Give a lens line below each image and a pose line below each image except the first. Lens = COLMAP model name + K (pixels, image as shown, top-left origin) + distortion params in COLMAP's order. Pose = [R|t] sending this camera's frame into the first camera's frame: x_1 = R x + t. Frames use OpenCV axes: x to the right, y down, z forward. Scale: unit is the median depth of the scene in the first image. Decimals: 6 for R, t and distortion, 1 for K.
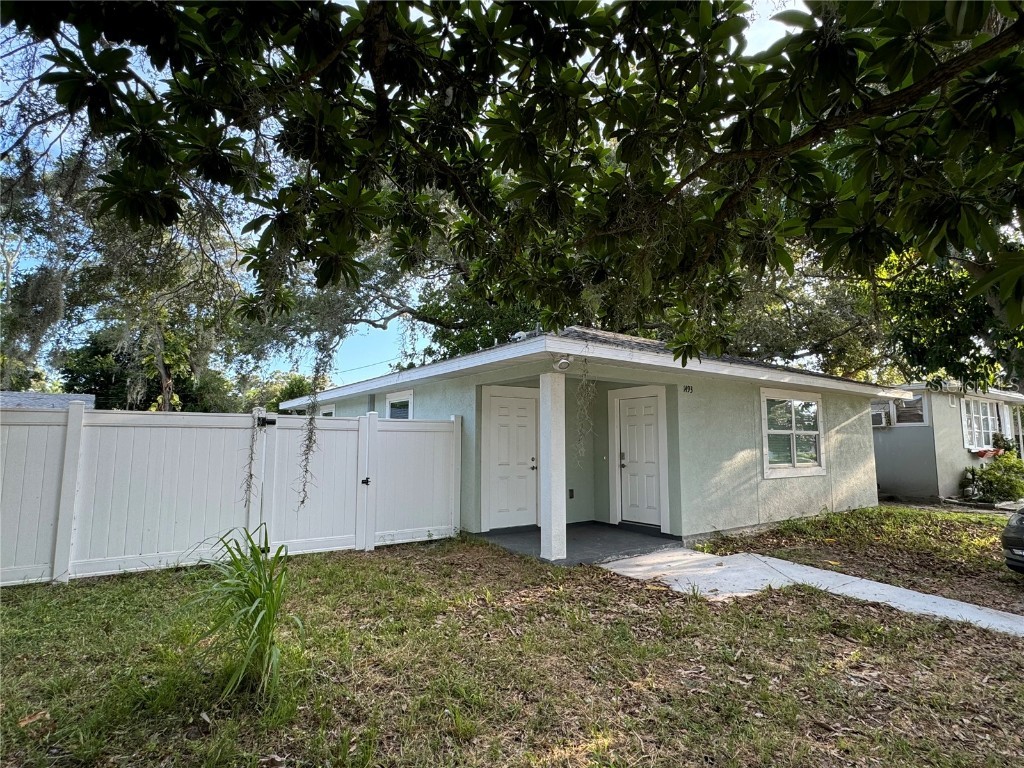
lens RADIAL K [[541.6, 0, 512.0], [0, 541.6, 384.0], [0, 0, 1]] dist [-0.004660, 0.000342]
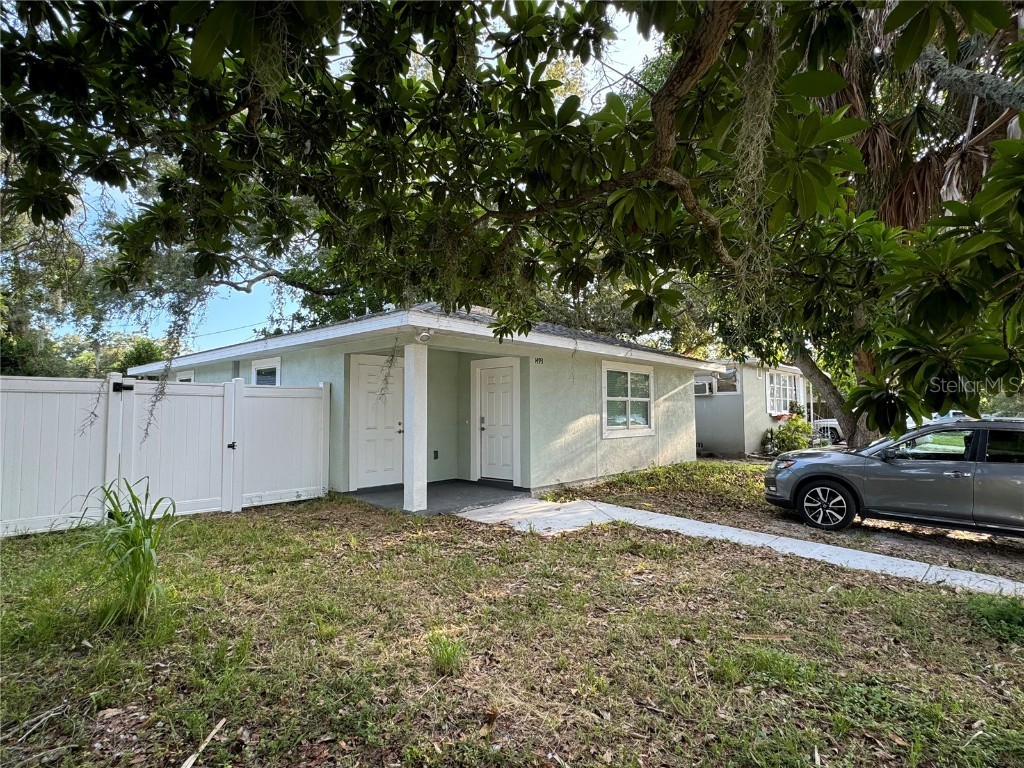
lens RADIAL K [[541.6, 0, 512.0], [0, 541.6, 384.0], [0, 0, 1]] dist [-0.004660, 0.000342]
pose [[0.975007, 0.006419, 0.222080, 0.018656], [-0.019018, 0.998325, 0.054640, -0.003114], [-0.221357, -0.057498, 0.973496, -0.105510]]
